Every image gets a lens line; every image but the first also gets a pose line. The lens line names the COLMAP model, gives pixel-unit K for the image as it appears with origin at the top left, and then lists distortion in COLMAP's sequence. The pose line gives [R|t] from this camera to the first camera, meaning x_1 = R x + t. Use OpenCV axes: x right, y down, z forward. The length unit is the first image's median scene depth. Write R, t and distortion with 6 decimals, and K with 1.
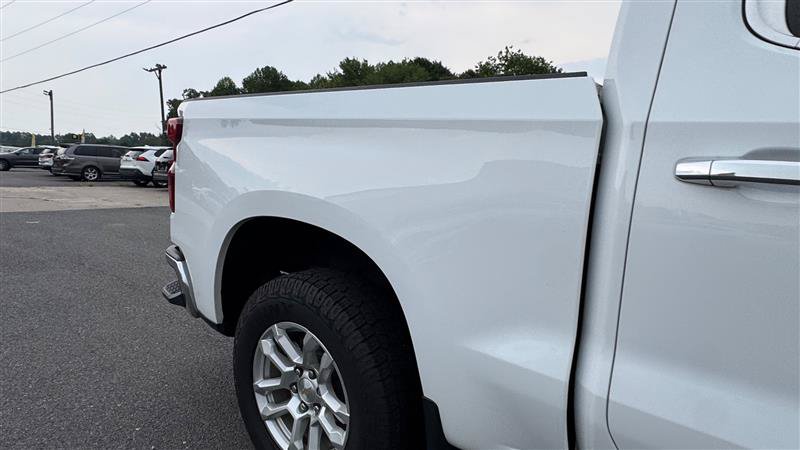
lens RADIAL K [[458.6, 0, 400.0], [0, 458.6, 225.0], [0, 0, 1]] dist [0.000259, 0.000310]
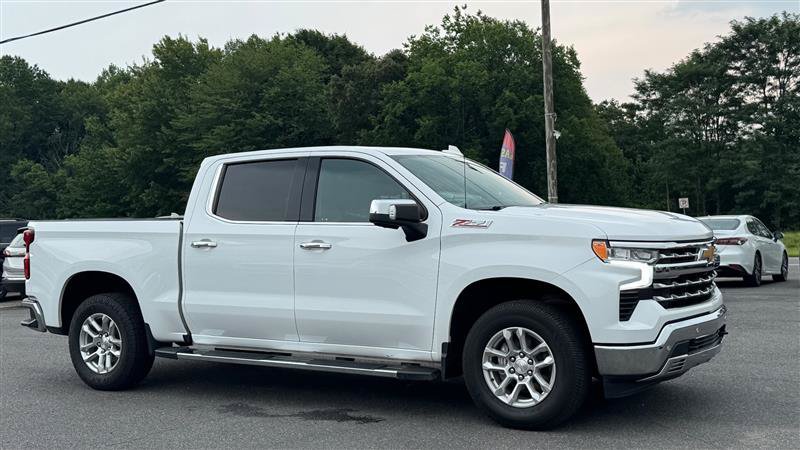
lens RADIAL K [[948.7, 0, 403.0], [0, 948.7, 224.8], [0, 0, 1]] dist [0.214912, -0.479969]
pose [[0.991416, -0.074226, 0.107633, 0.022565], [0.087487, 0.988388, -0.124239, 0.013747], [-0.097162, 0.132589, 0.986397, -0.112412]]
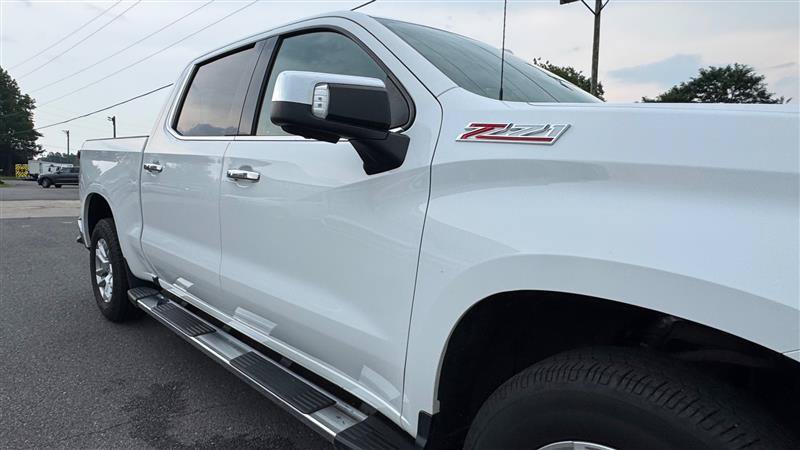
lens RADIAL K [[458.6, 0, 400.0], [0, 458.6, 225.0], [0, 0, 1]] dist [0.000259, 0.000310]
pose [[0.994614, -0.006585, -0.103434, 0.038245], [0.003796, 0.999625, -0.027135, 0.005813], [0.103574, 0.026596, 0.994266, -0.031700]]
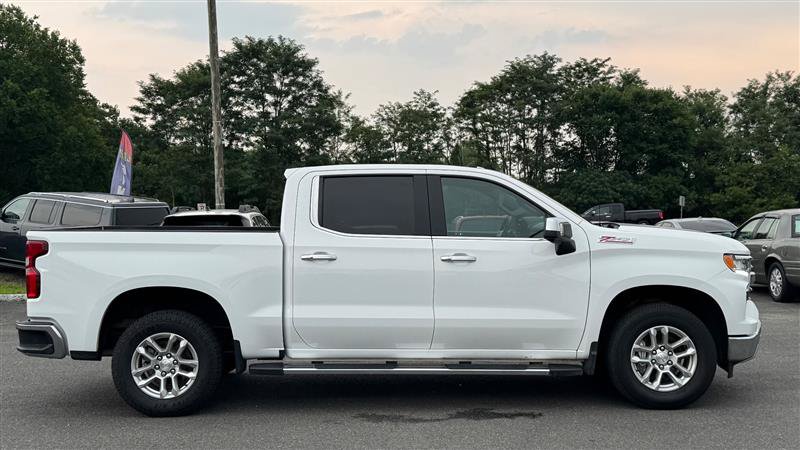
lens RADIAL K [[948.7, 0, 403.0], [0, 948.7, 224.8], [0, 0, 1]] dist [0.214912, -0.479969]
pose [[0.775933, -0.062141, 0.627747, -0.055819], [0.130002, 0.989527, -0.062736, 0.003851], [-0.617274, 0.130287, 0.775885, -0.090368]]
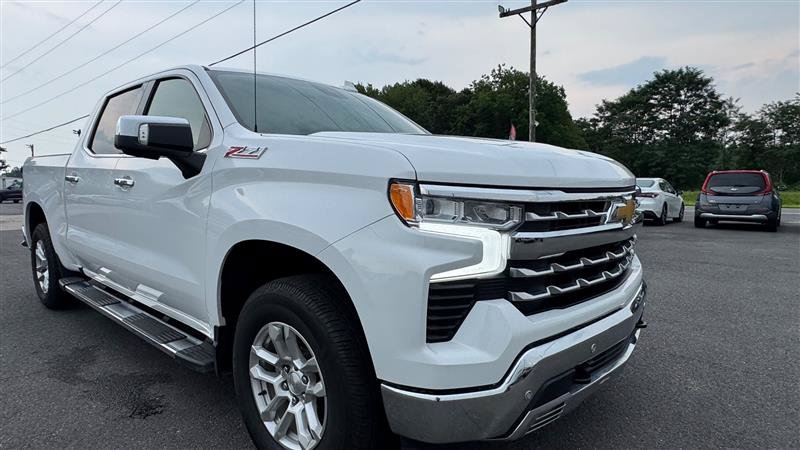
lens RADIAL K [[458.6, 0, 400.0], [0, 458.6, 225.0], [0, 0, 1]] dist [0.000259, 0.000310]
pose [[0.997557, -0.039181, -0.057841, 0.053003], [0.036989, 0.998574, -0.038498, 0.008254], [0.059267, 0.036264, 0.997583, -0.043752]]
